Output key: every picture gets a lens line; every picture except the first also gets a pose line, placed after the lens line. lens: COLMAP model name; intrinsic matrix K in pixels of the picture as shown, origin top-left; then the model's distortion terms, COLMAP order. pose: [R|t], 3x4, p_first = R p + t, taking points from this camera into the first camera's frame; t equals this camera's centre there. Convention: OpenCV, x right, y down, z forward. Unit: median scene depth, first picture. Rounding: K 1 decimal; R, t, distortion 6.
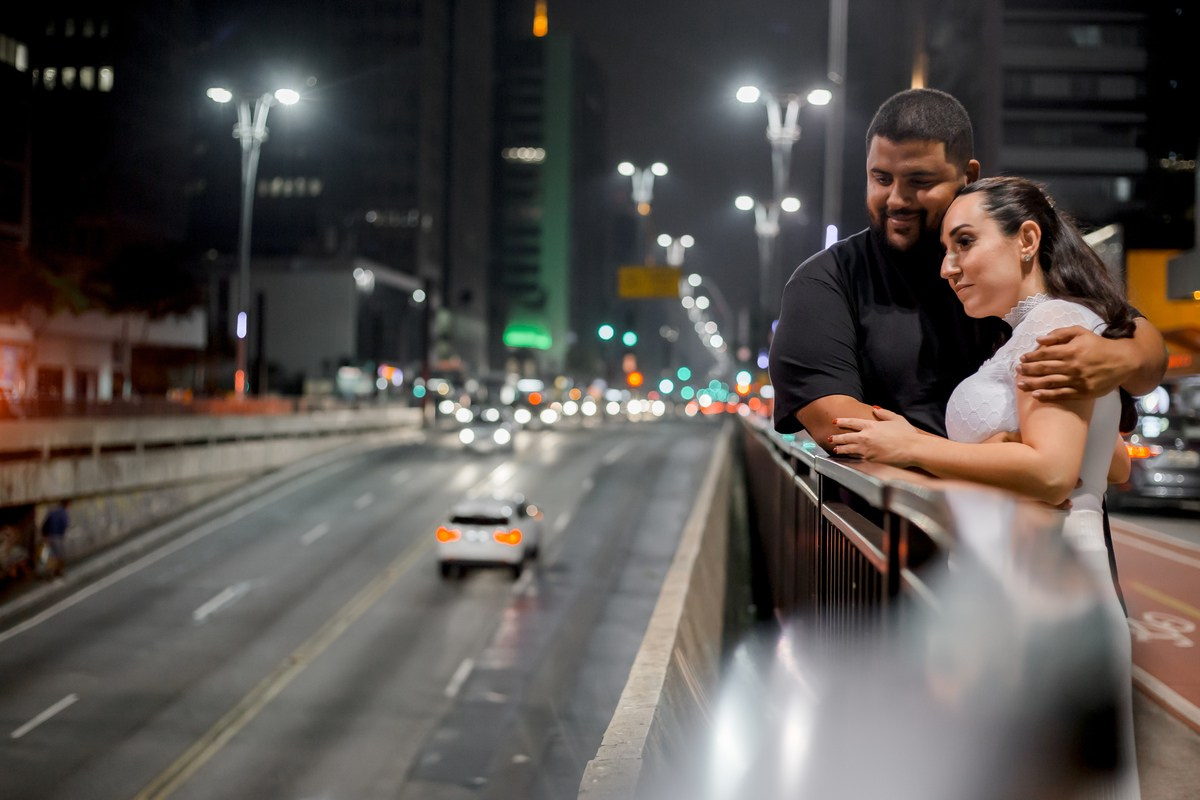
lens RADIAL K [[1813.3, 0, 597.5], [0, 1813.3, 390.3], [0, 0, 1]] dist [-0.083212, -0.166169]
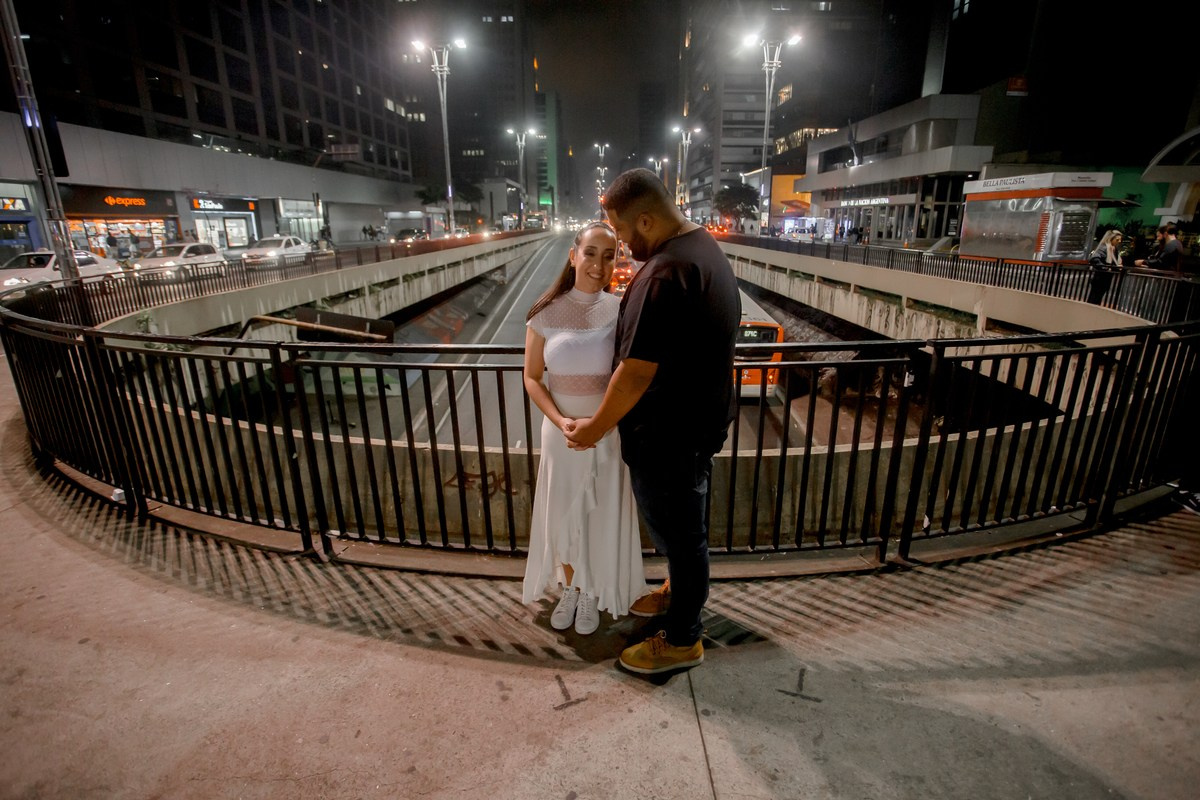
lens RADIAL K [[594.5, 0, 600.4], [0, 594.5, 392.8], [0, 0, 1]] dist [-0.067688, 0.038200]
pose [[0.996561, -0.044798, 0.069715, -0.103520], [0.023162, 0.958332, 0.284716, -0.009179], [-0.079565, -0.282122, 0.956074, -0.096962]]
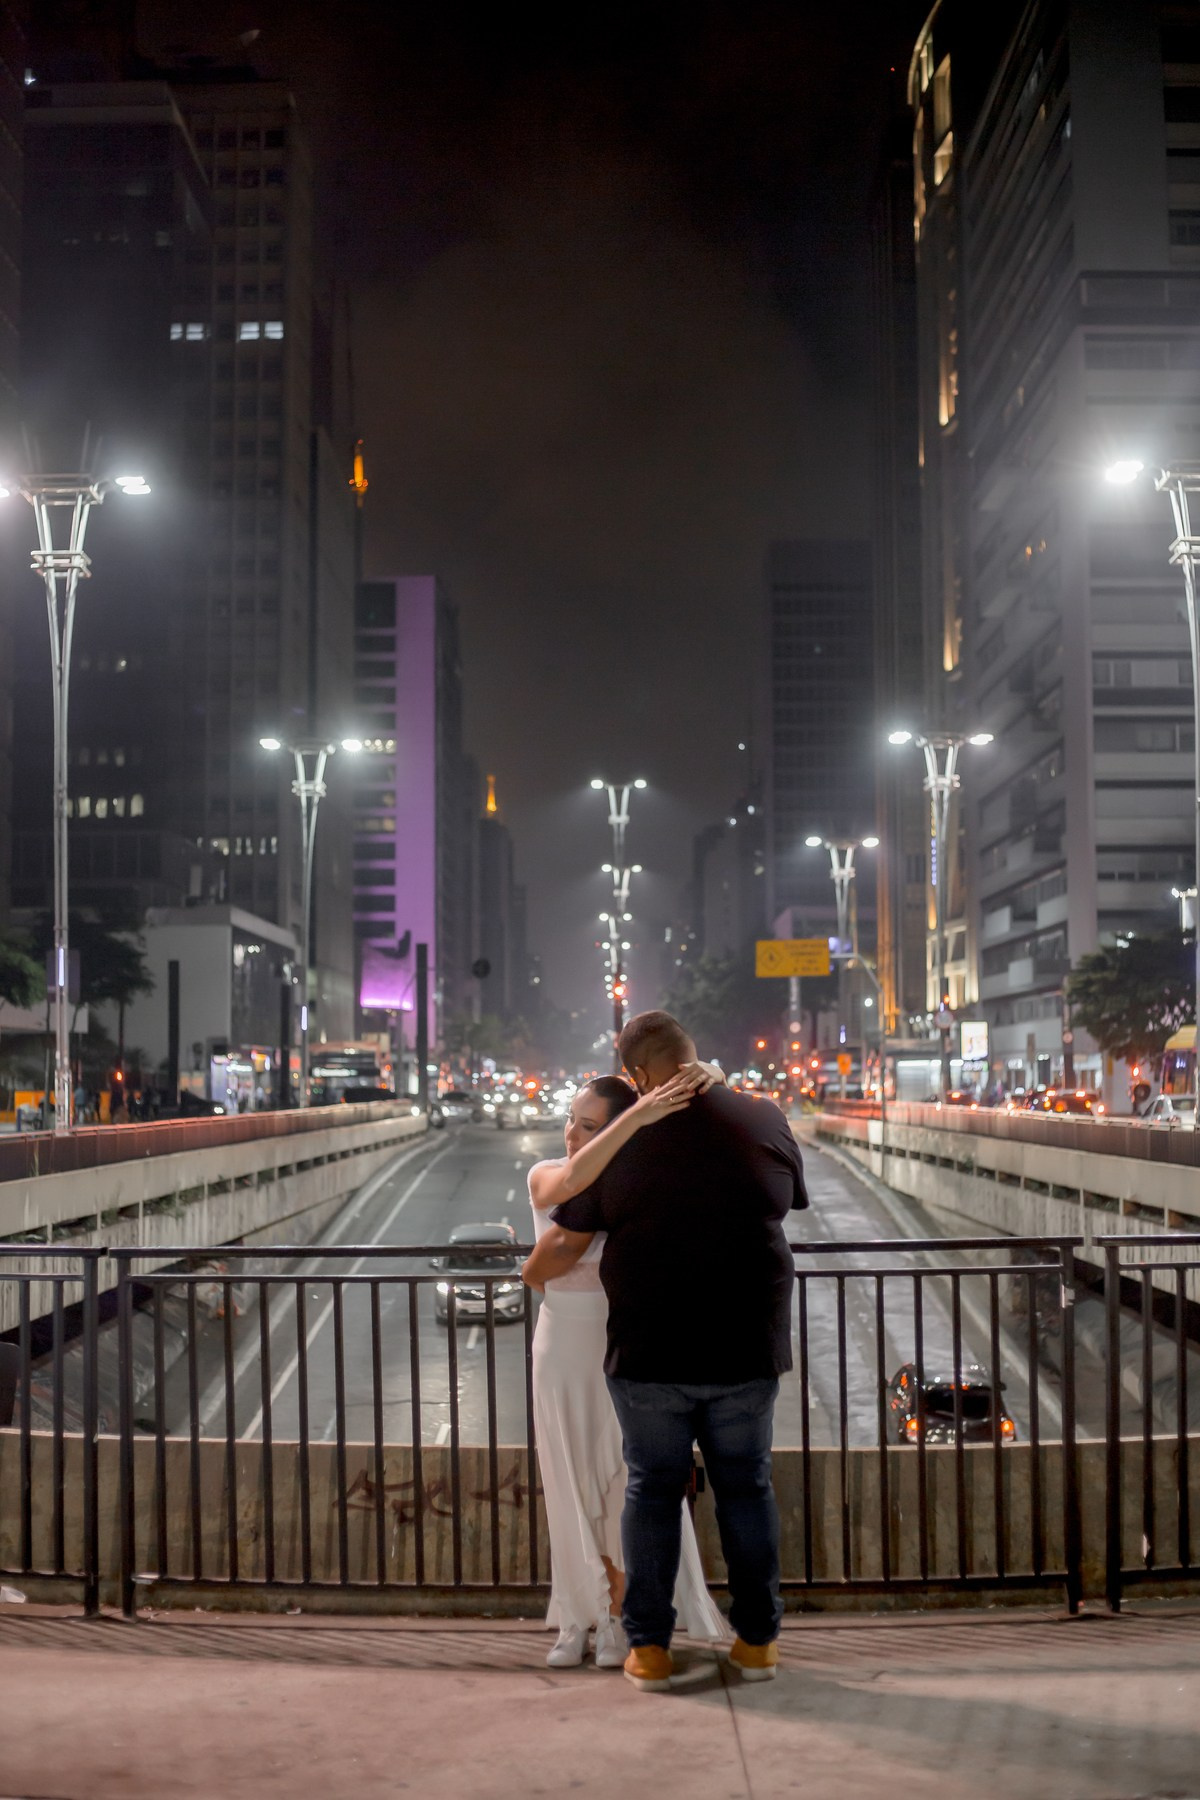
lens RADIAL K [[2638.8, 0, 600.1], [0, 2638.8, 896.6], [0, 0, 1]] dist [-0.087222, -0.125550]
pose [[0.996974, -0.019157, 0.075341, -0.108274], [0.023895, 0.997759, -0.062491, -0.009251], [-0.073975, 0.064102, 0.995198, -0.163198]]
